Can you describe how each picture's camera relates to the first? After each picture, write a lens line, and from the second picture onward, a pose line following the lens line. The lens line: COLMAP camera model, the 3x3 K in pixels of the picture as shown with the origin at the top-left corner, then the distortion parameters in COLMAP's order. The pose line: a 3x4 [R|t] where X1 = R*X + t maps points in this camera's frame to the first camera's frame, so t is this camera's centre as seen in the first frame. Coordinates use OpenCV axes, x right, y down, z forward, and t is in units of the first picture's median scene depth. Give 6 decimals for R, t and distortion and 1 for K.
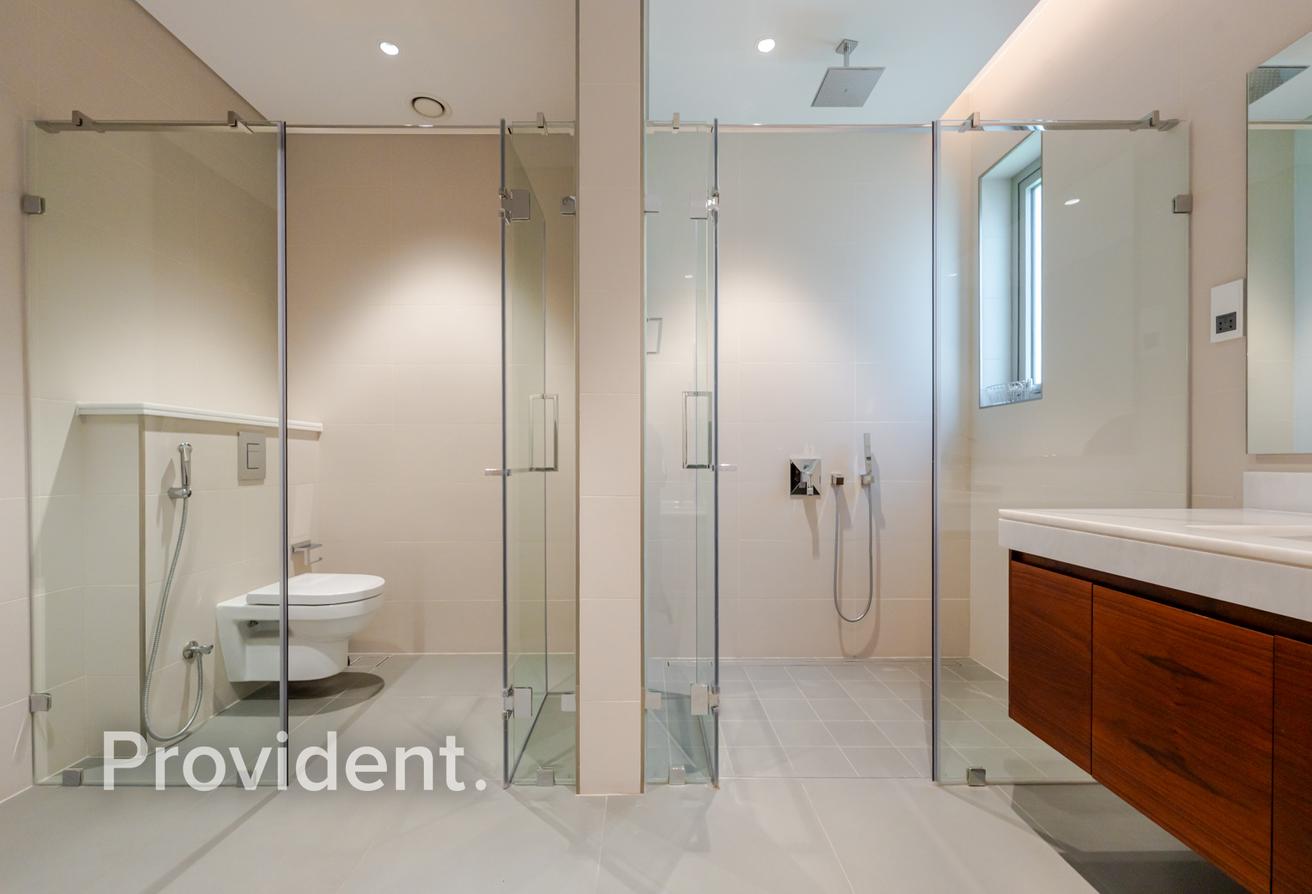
lens RADIAL K [[526.0, 0, 652.1], [0, 526.0, 454.9], [0, 0, 1]] dist [0.000091, -0.000044]
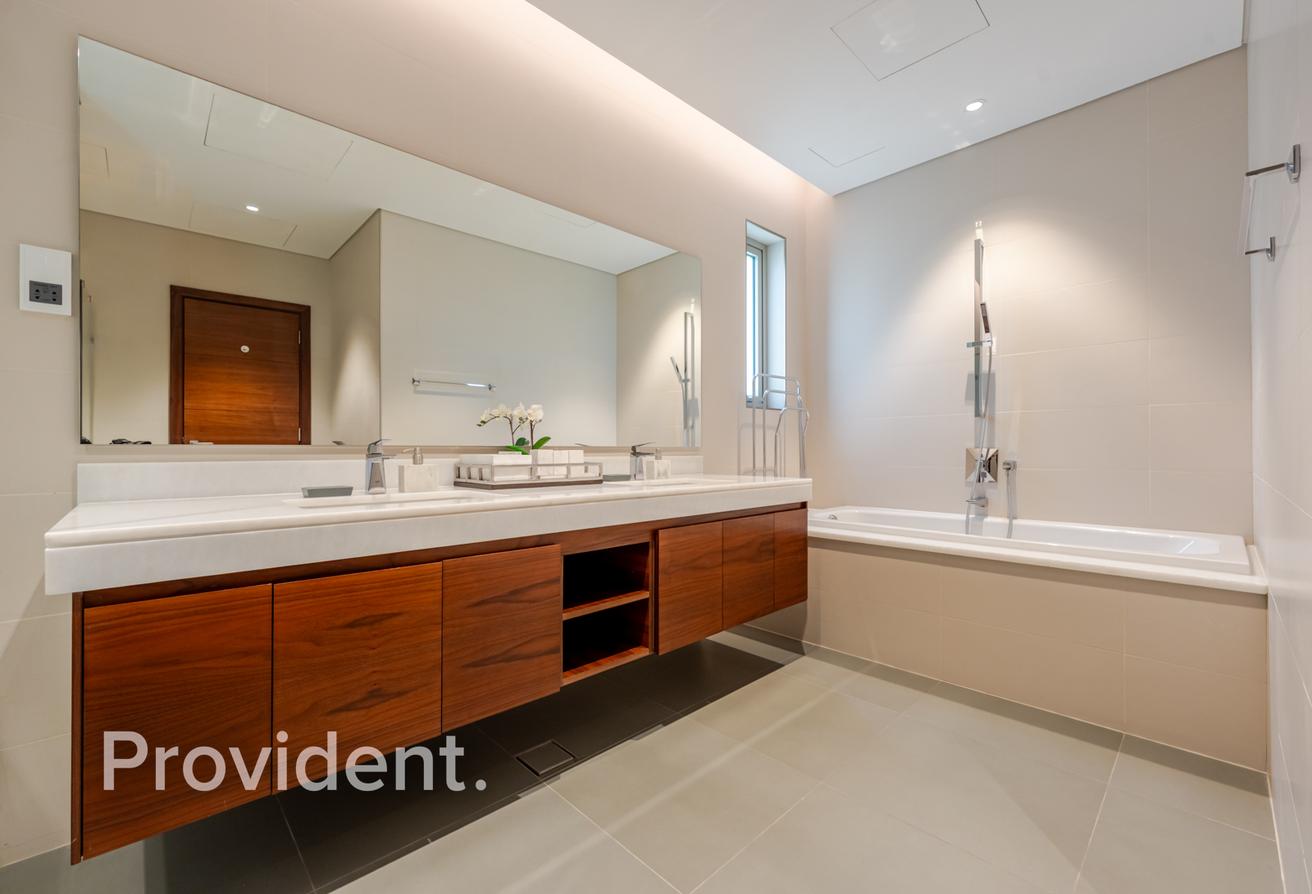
lens RADIAL K [[544.8, 0, 653.0], [0, 544.8, 449.6], [0, 0, 1]] dist [-0.012247, -0.000262]
pose [[-0.678729, 0.006719, 0.734358, -0.311683], [-0.001215, 0.999946, -0.010273, 0.019210], [-0.734388, -0.007865, -0.678684, 1.163030]]
